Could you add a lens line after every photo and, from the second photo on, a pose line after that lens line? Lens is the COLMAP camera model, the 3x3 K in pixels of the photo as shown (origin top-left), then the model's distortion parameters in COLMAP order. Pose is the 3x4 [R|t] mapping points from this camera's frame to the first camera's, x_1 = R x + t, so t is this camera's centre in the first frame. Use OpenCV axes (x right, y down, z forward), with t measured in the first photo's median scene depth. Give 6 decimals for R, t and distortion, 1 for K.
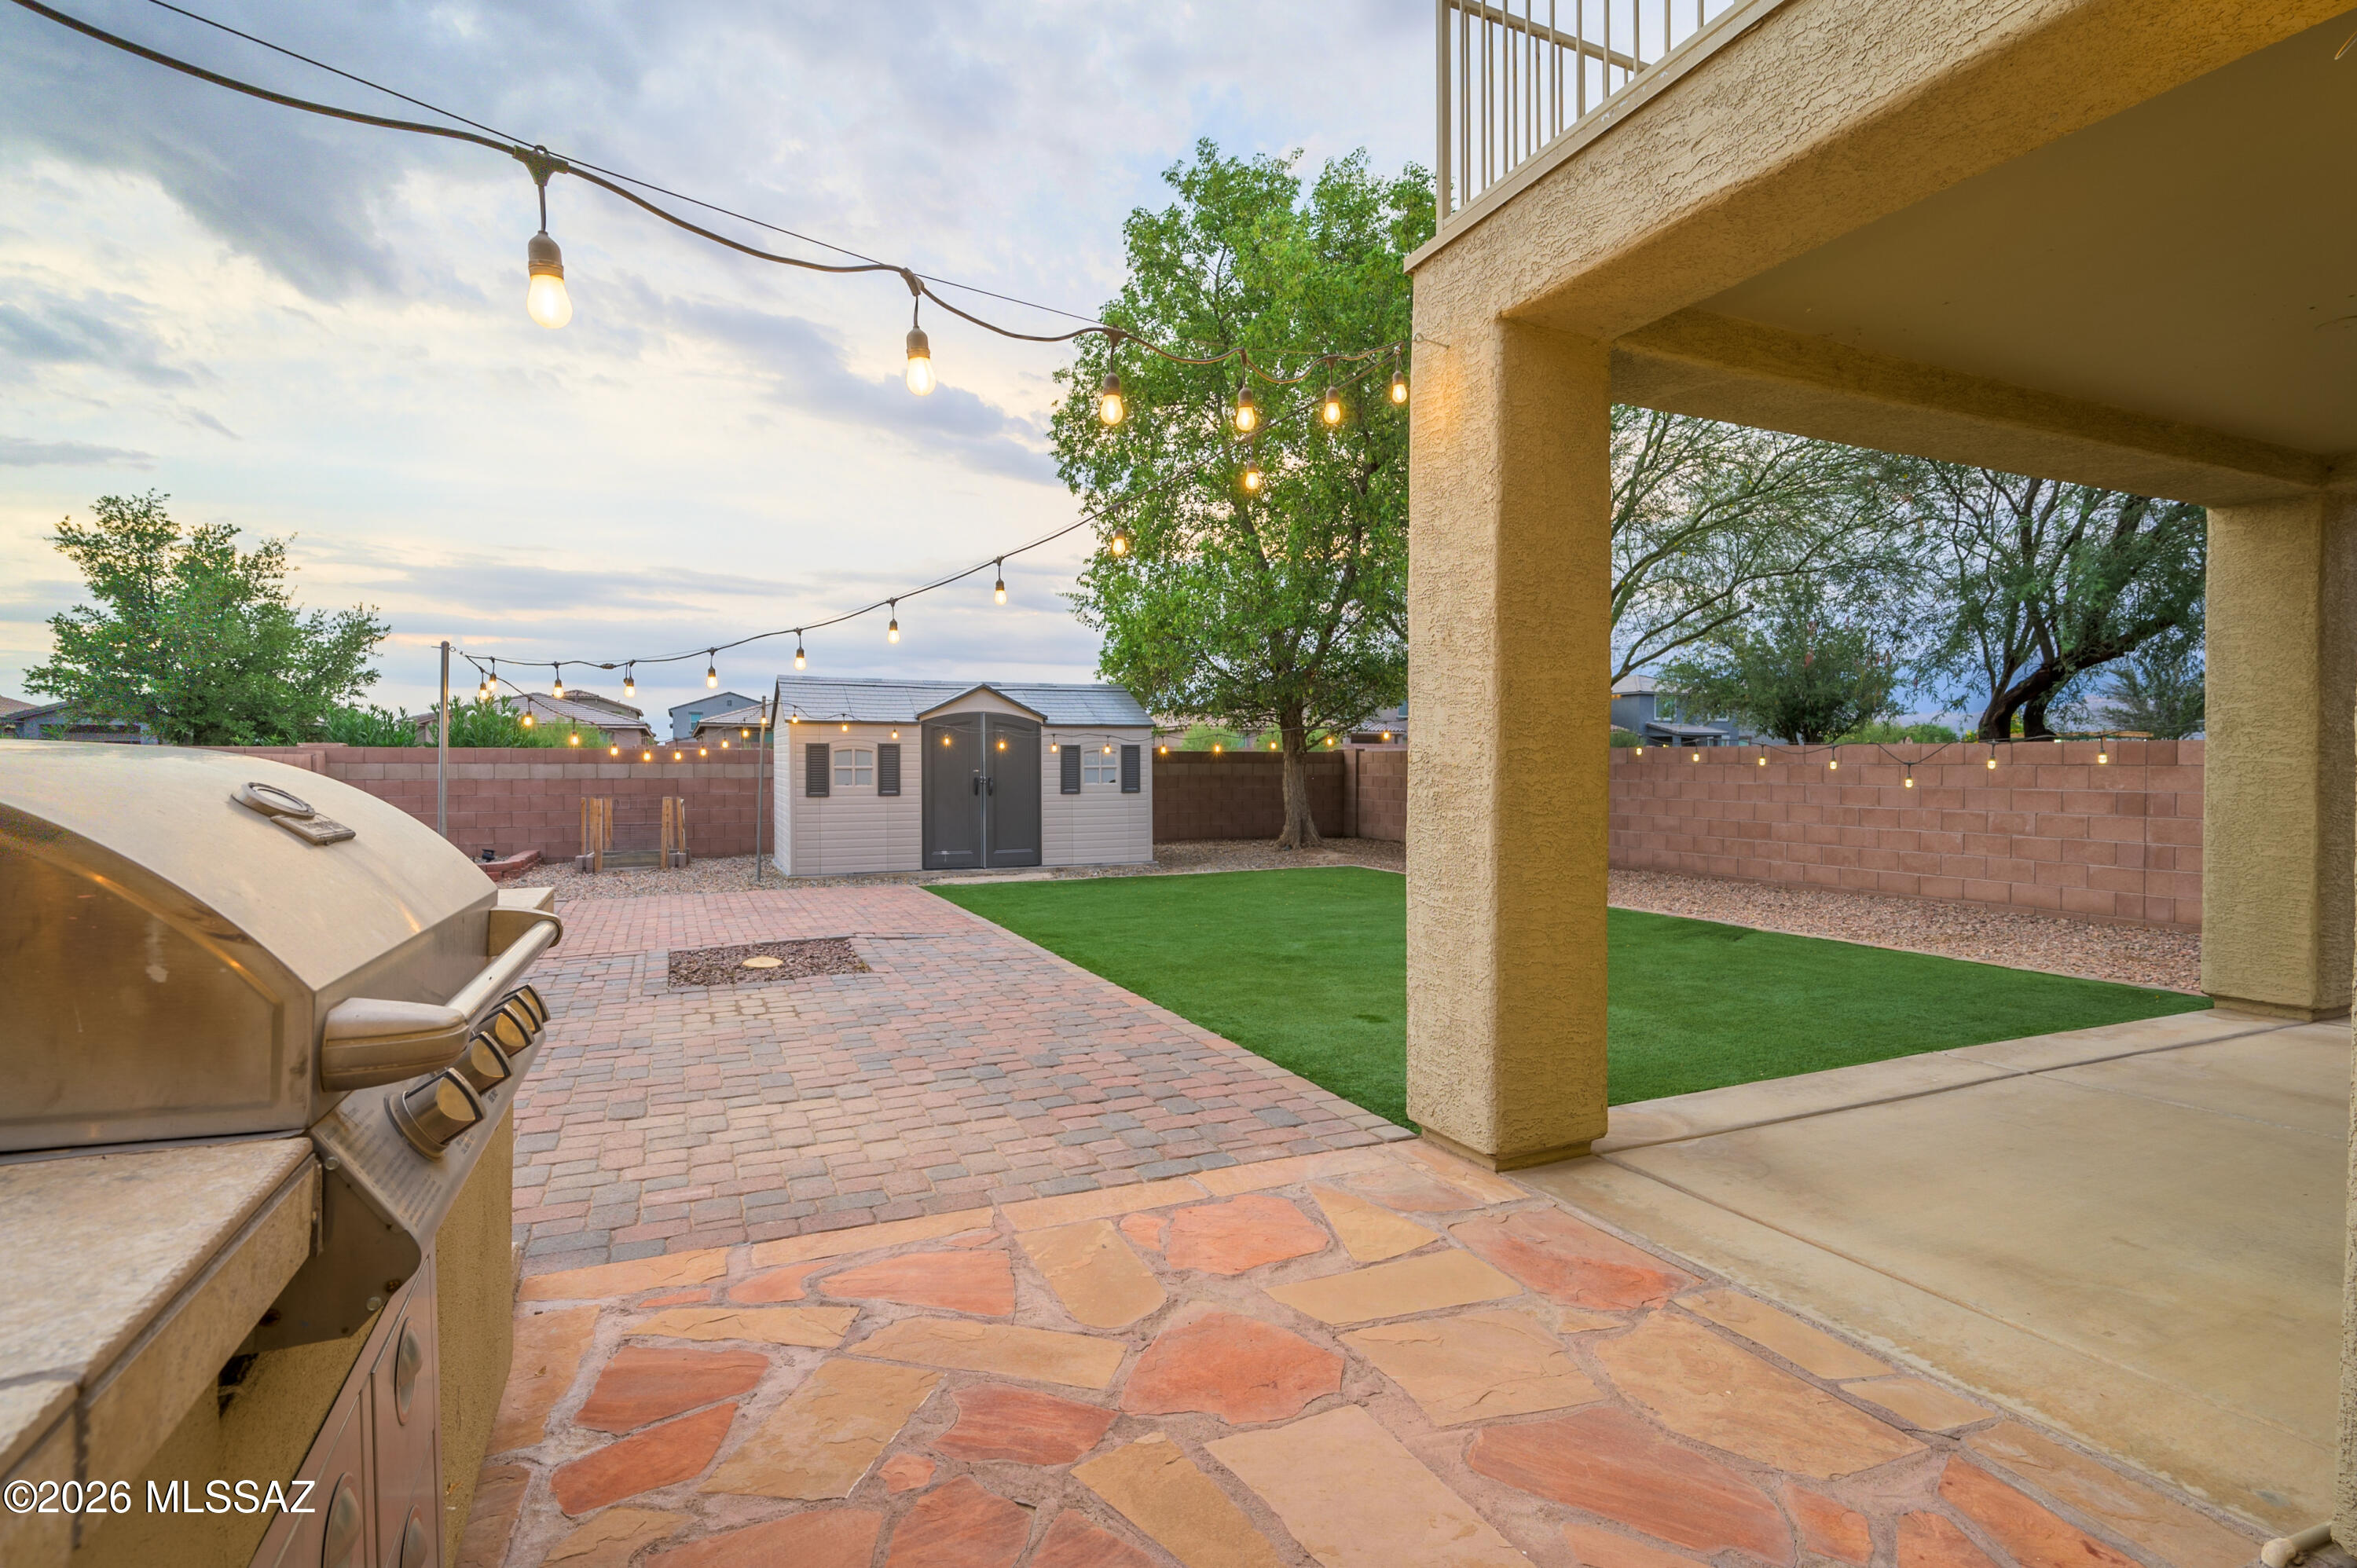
lens RADIAL K [[1089.4, 0, 1167.8], [0, 1089.4, 773.6], [0, 0, 1]] dist [0.001563, 0.000430]
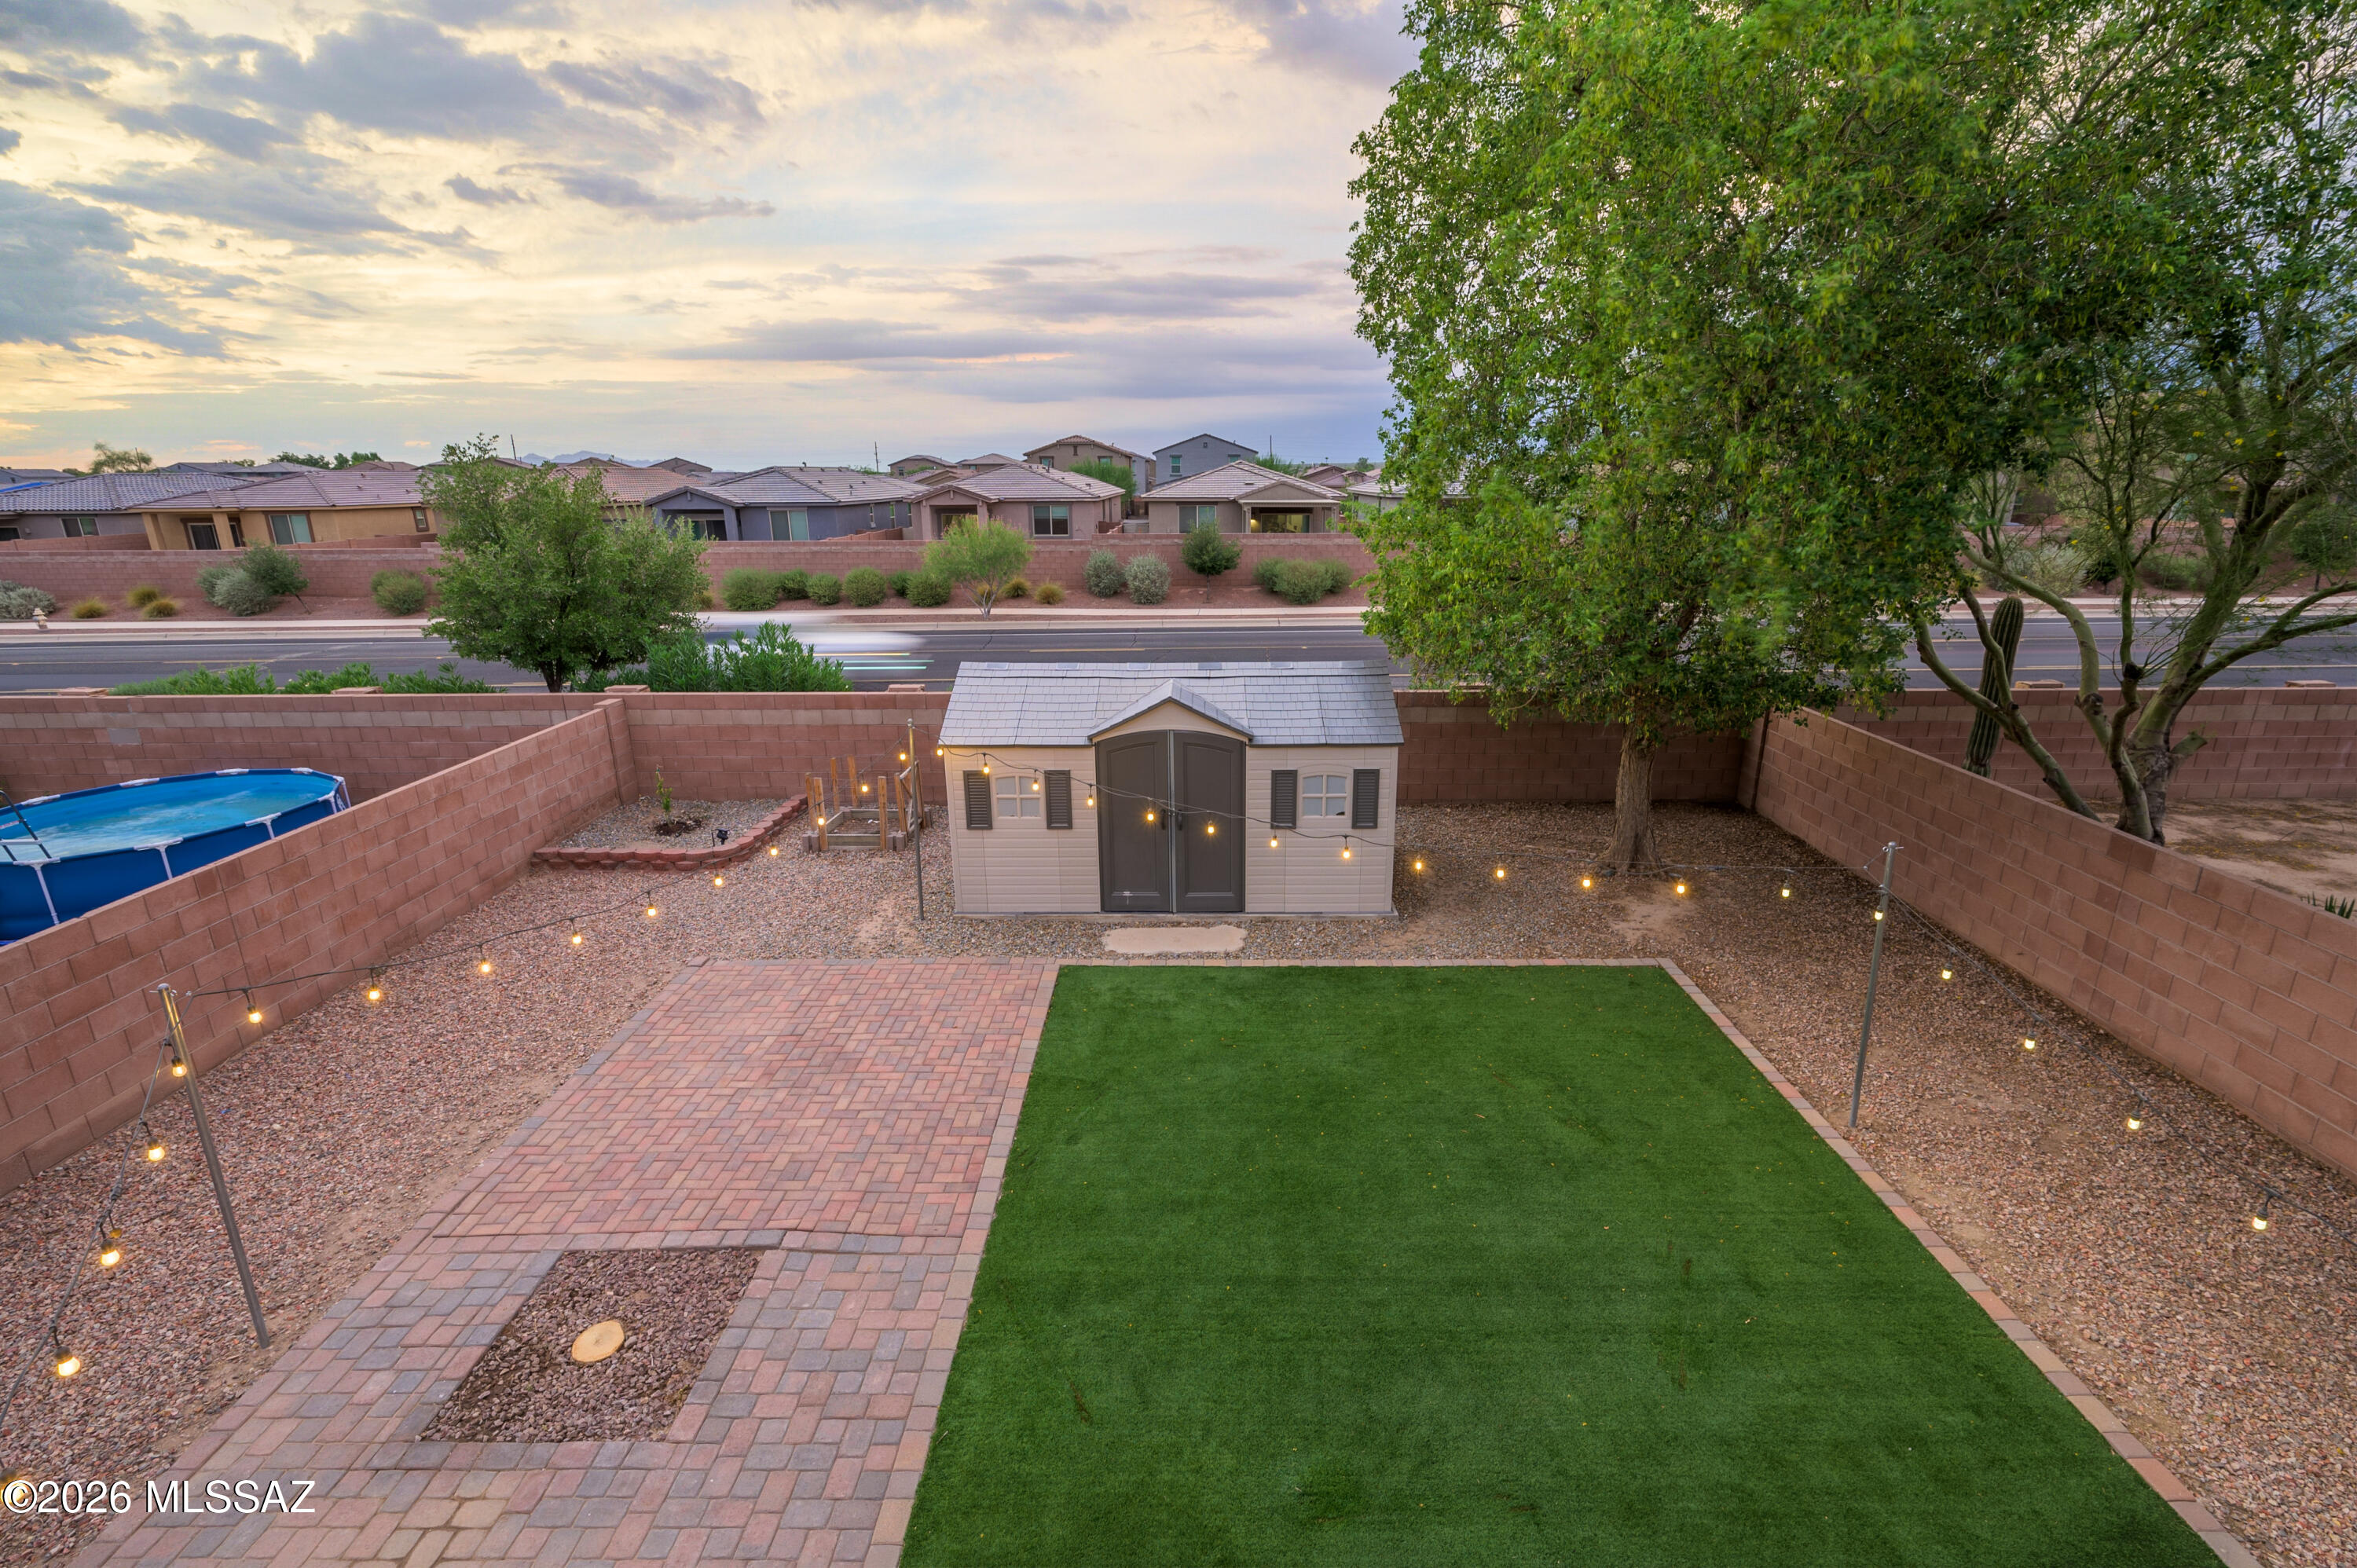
lens RADIAL K [[1052.0, 0, 1209.8], [0, 1052.0, 786.1], [0, 0, 1]] dist [-0.001658, -0.000033]
pose [[0.908538, 0.123646, -0.399087, 0.514058], [-0.001275, 0.956021, 0.293294, -0.736304], [0.417800, -0.265960, 0.868740, 1.003331]]
